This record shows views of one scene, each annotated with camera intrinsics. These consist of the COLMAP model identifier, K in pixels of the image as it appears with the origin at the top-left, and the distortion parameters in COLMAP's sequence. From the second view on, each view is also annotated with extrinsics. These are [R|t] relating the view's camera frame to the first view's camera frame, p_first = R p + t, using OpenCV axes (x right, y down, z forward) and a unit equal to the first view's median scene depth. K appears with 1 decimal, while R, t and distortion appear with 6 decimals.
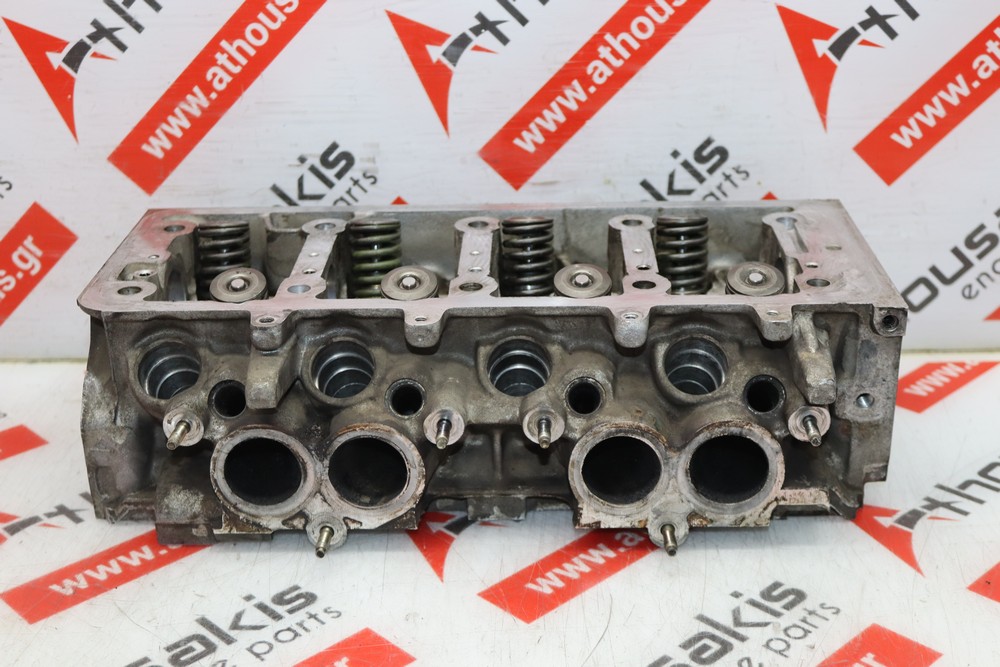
lens RADIAL K [[1392.9, 0, 498.5], [0, 1392.9, 360.2], [0, 0, 1]] dist [-0.006206, -0.007389]
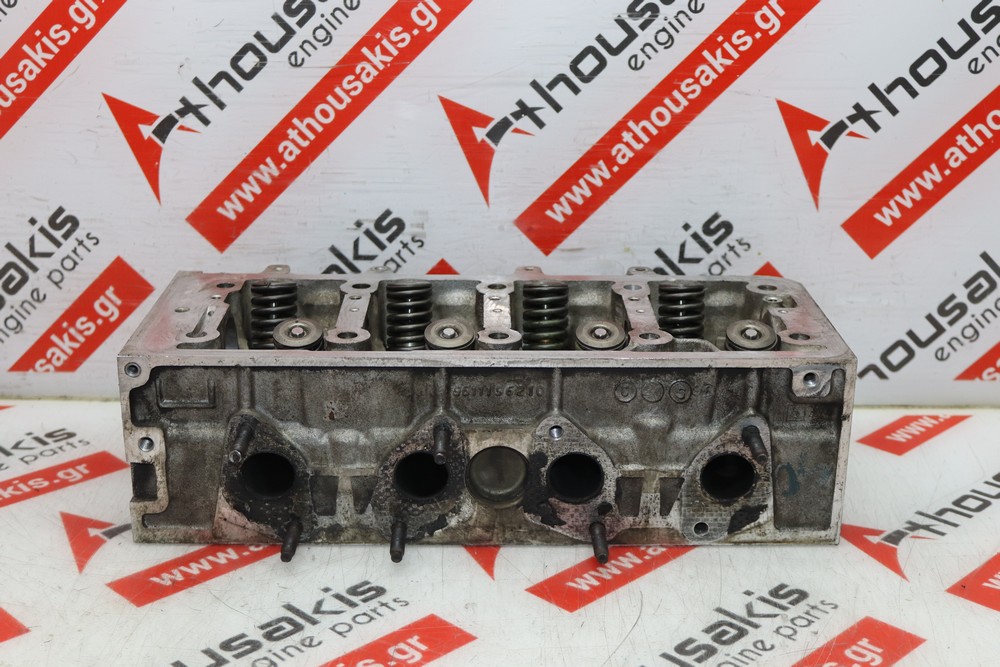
lens RADIAL K [[1392.9, 0, 498.5], [0, 1392.9, 360.2], [0, 0, 1]] dist [-0.006206, -0.007389]
pose [[0.999436, 0.021114, 0.026102, -0.056212], [-0.019069, 0.996908, -0.076224, 0.052487], [-0.027631, 0.075683, 0.996749, -0.129901]]
